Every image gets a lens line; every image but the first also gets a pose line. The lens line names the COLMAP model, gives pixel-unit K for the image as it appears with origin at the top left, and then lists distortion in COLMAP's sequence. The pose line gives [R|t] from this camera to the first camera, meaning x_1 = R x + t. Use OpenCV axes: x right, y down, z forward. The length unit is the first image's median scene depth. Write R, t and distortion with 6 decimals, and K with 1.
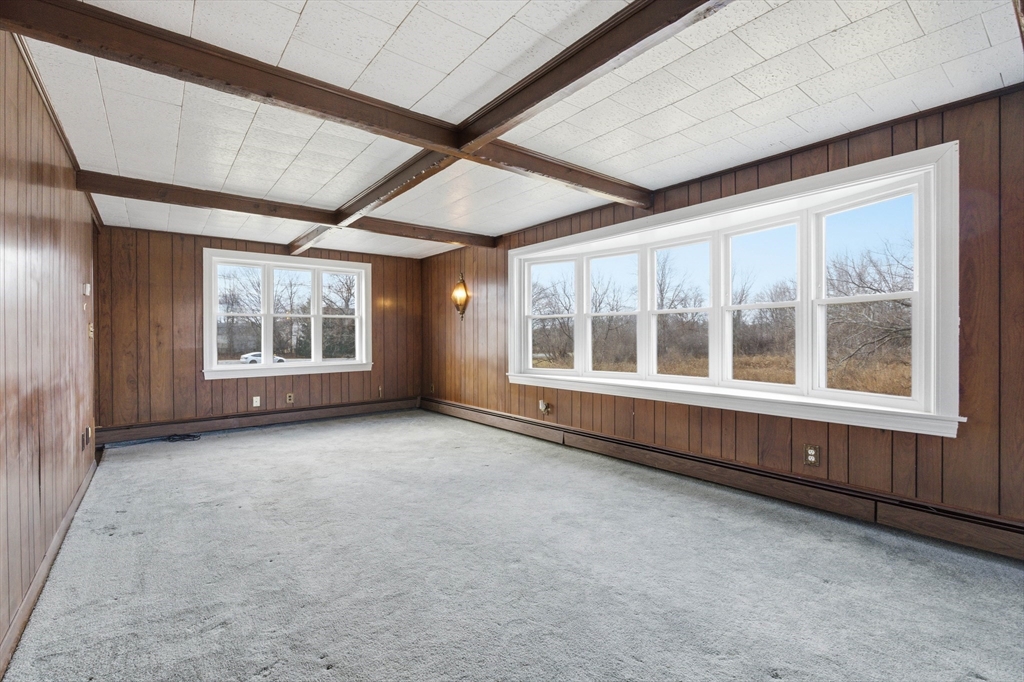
lens RADIAL K [[456.3, 0, 512.0], [0, 456.3, 341.0], [0, 0, 1]] dist [-0.001024, 0.000712]
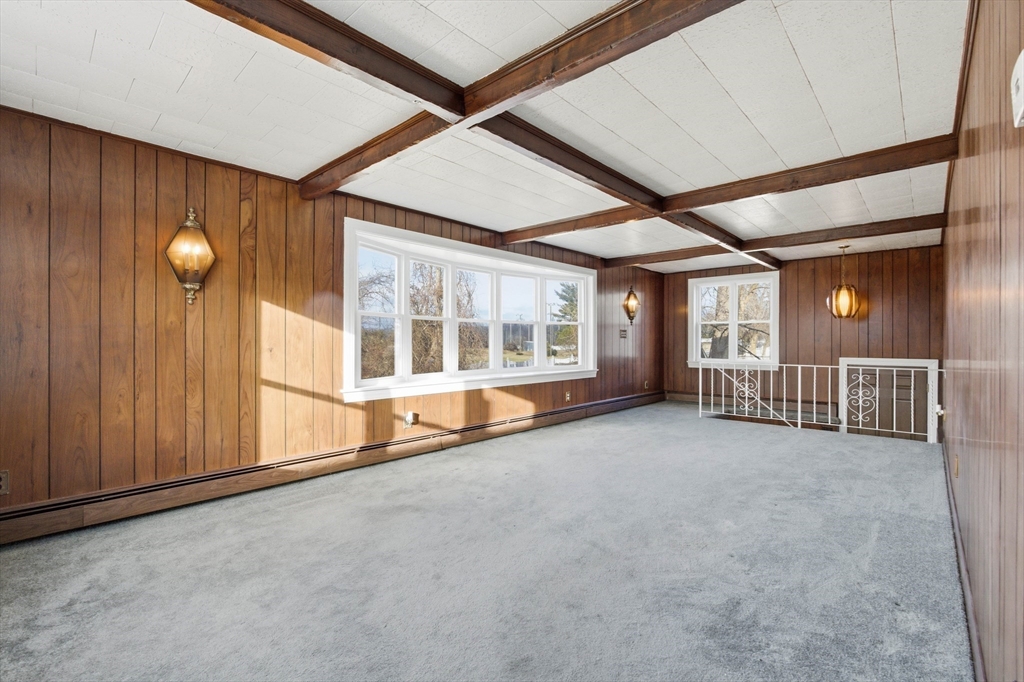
lens RADIAL K [[456.3, 0, 512.0], [0, 456.3, 341.0], [0, 0, 1]] dist [-0.001024, 0.000712]
pose [[-0.149957, 0.002074, 0.988690, -1.036369], [0.005432, 0.999984, -0.001274, -0.003877], [-0.988678, 0.005179, -0.149966, 1.174426]]
